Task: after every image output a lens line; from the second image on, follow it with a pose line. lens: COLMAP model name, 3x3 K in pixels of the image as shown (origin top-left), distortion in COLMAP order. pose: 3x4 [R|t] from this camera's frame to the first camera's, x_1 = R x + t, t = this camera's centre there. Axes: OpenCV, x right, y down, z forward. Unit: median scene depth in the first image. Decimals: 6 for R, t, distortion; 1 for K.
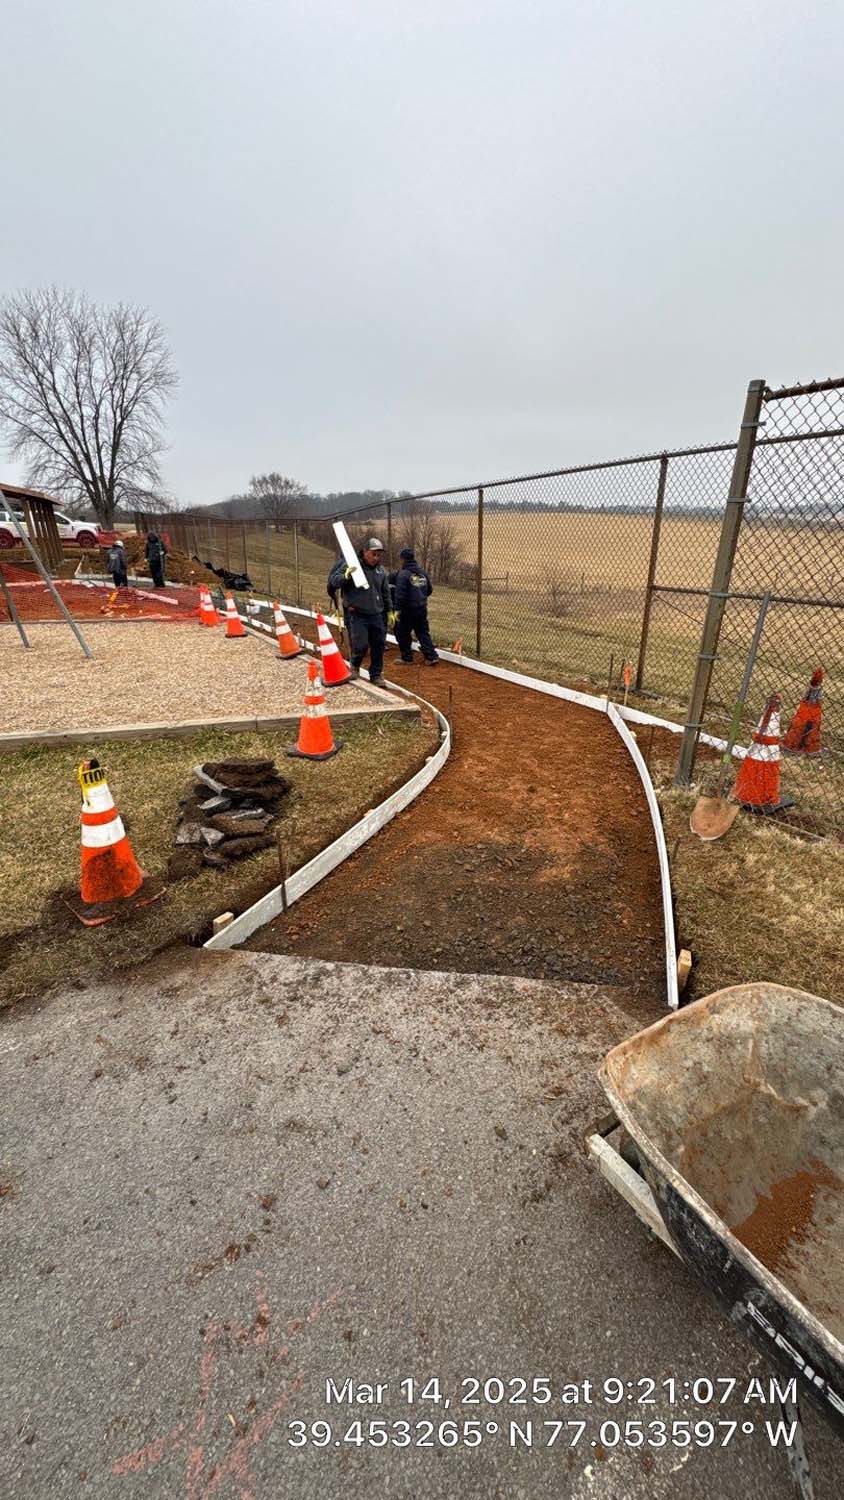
lens RADIAL K [[588.4, 0, 422.0], [0, 588.4, 750.0], [0, 0, 1]] dist [-0.002325, -0.000444]
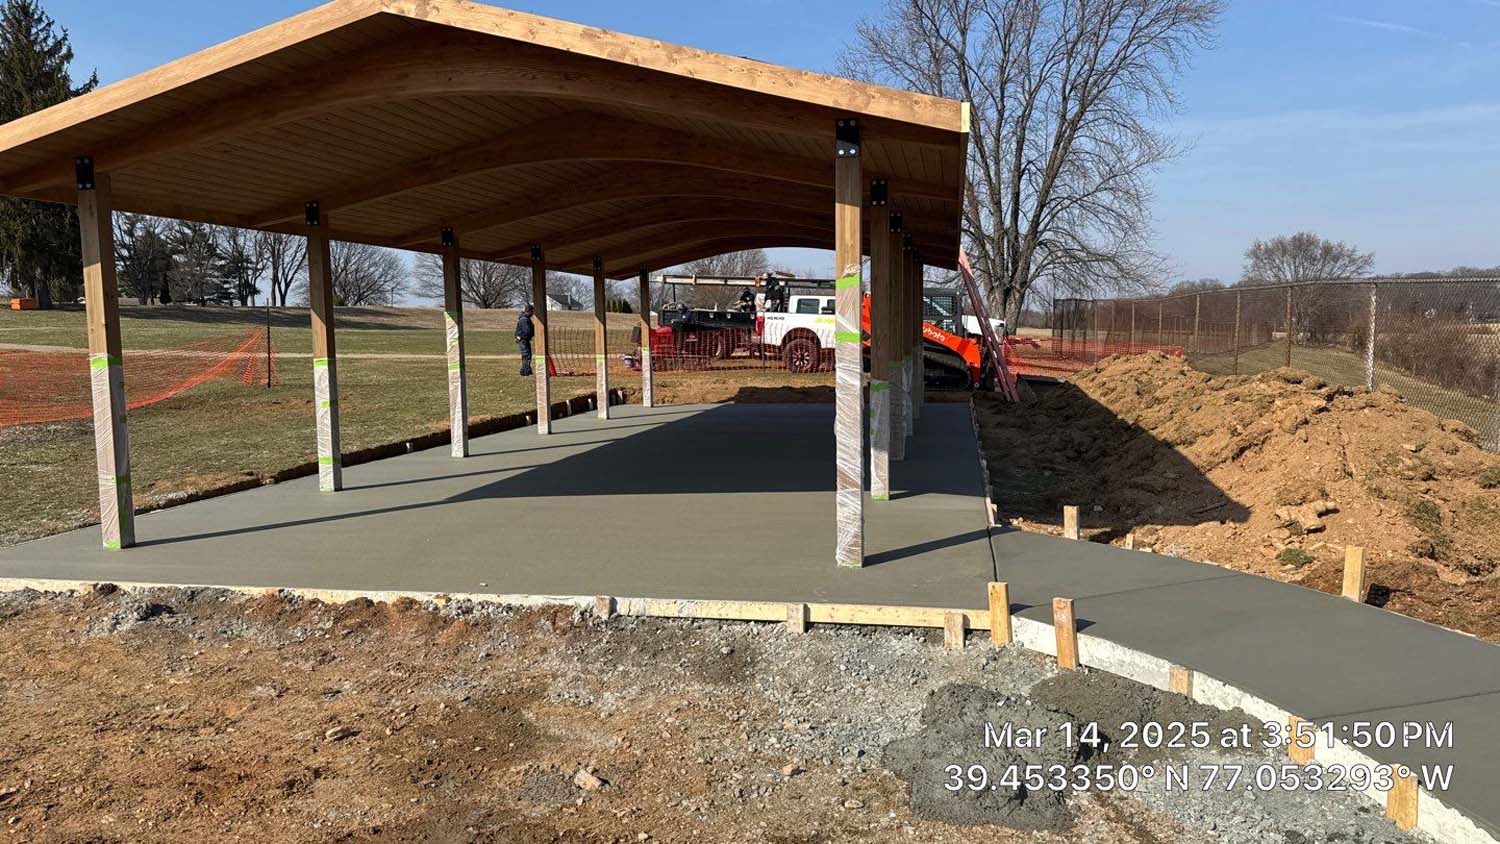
lens RADIAL K [[1045.4, 0, 756.2], [0, 1045.4, 428.2], [0, 0, 1]] dist [0.060590, -0.085123]
pose [[0.790479, 0.063034, -0.609237, -0.192928], [-0.225590, 0.954727, -0.193922, -0.106693], [0.569432, 0.290729, 0.768911, 0.293200]]
